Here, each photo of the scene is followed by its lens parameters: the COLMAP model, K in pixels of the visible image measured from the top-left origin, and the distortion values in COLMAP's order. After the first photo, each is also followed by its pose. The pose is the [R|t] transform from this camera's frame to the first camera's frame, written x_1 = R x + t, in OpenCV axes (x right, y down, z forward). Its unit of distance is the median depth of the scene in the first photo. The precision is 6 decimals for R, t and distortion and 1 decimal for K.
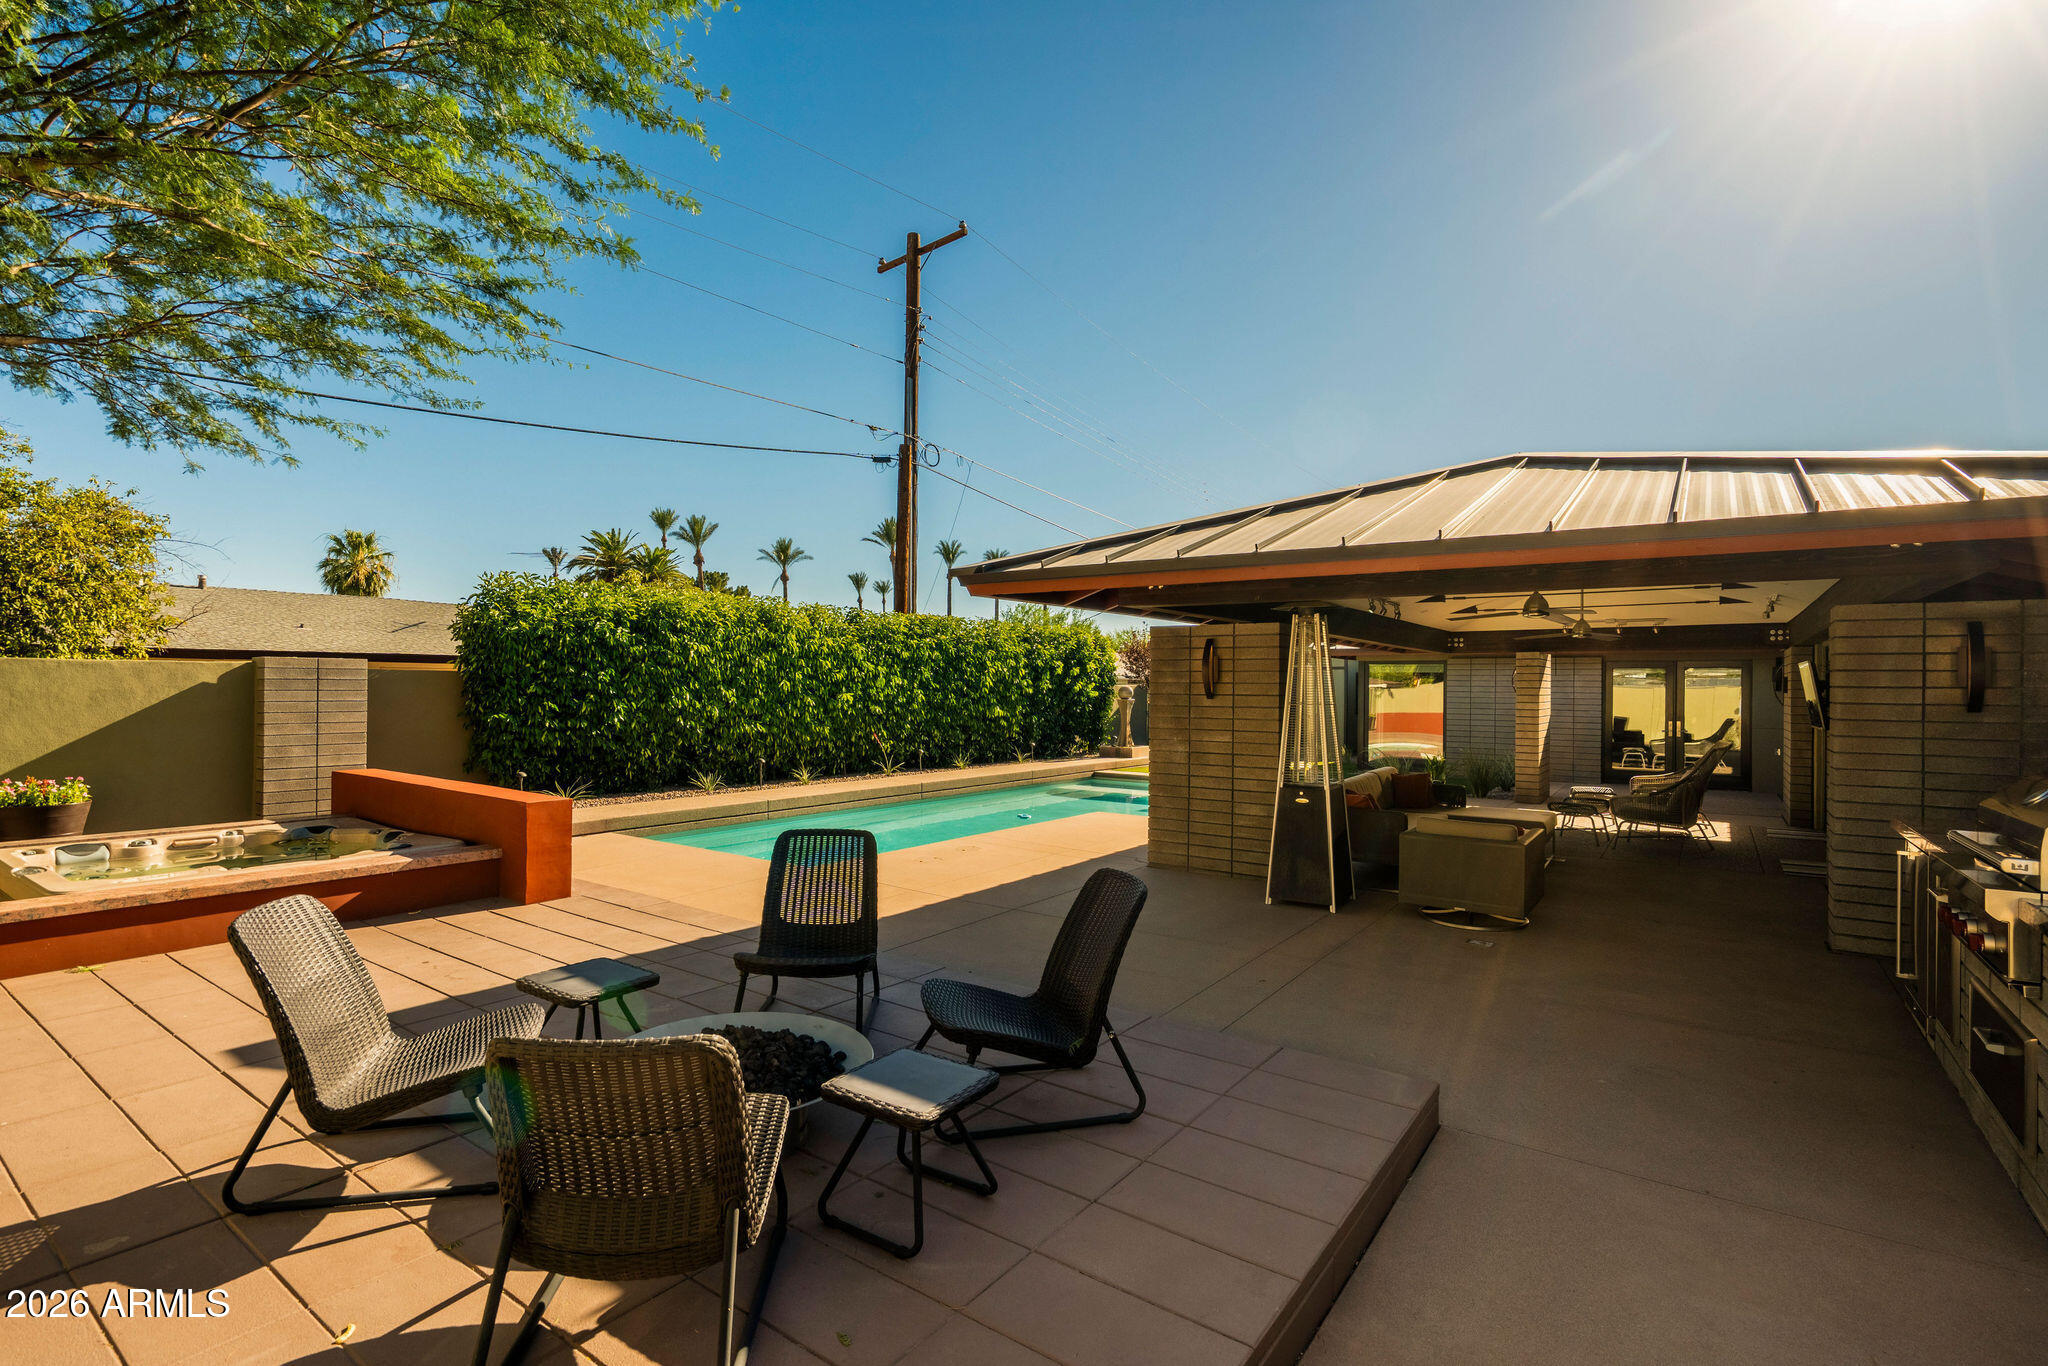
lens RADIAL K [[927.5, 0, 1011.9], [0, 927.5, 682.3], [0, 0, 1]] dist [-0.002873, 0.000946]
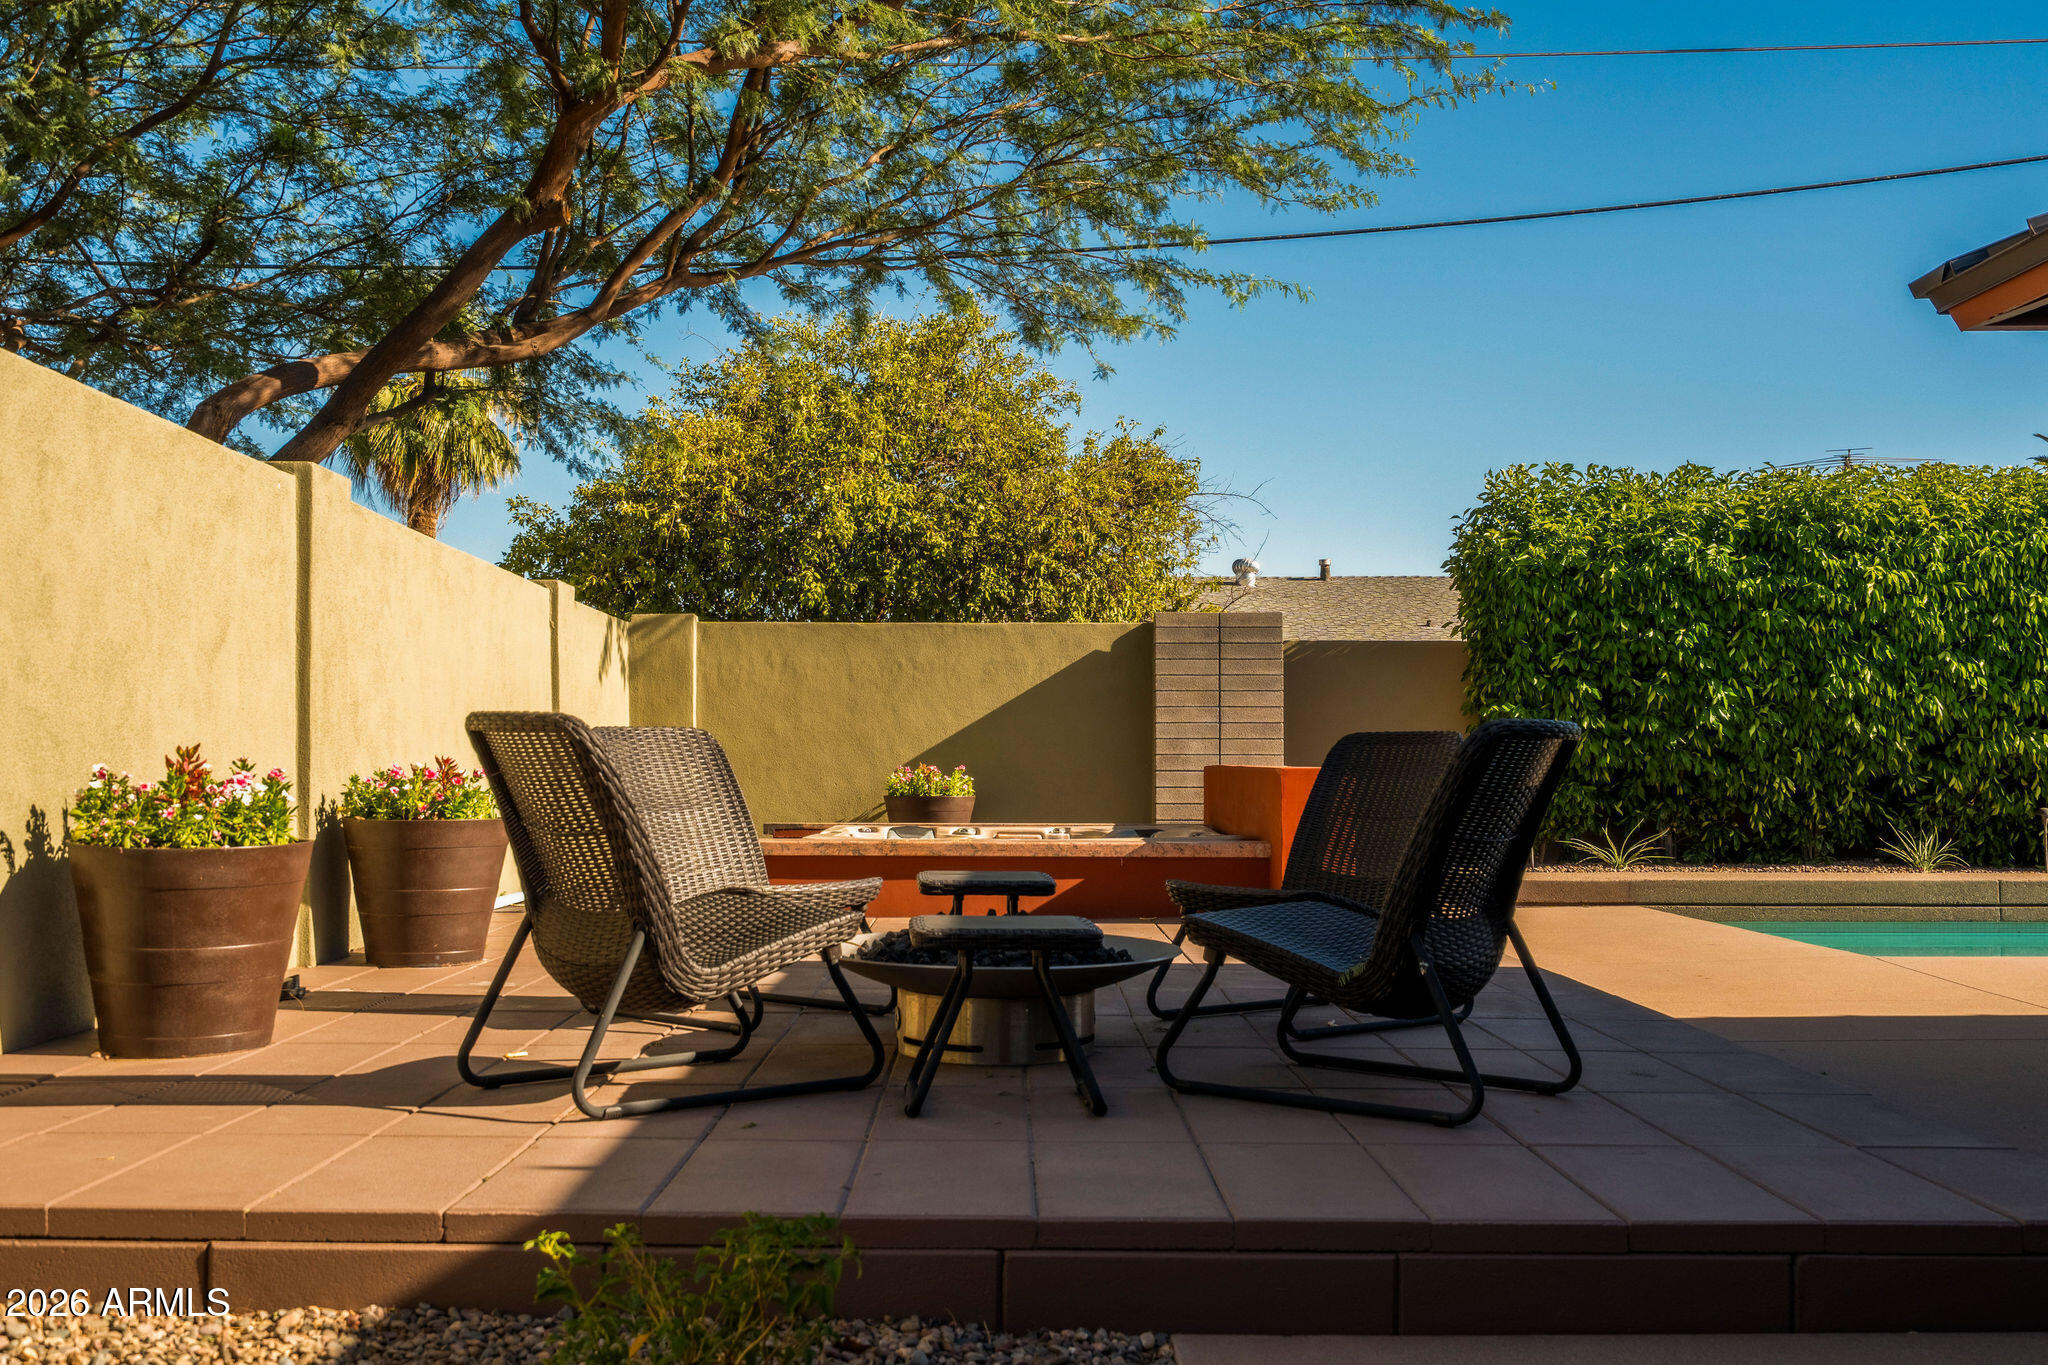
lens RADIAL K [[1915.4, 0, 1035.0], [0, 1915.4, 678.5], [0, 0, 1]] dist [-0.012492, 0.000000]
pose [[0.608873, -0.041010, -0.792207, 0.207636], [0.015157, 0.999082, -0.040070, 0.055720], [0.793123, 0.012390, 0.608936, 0.020805]]
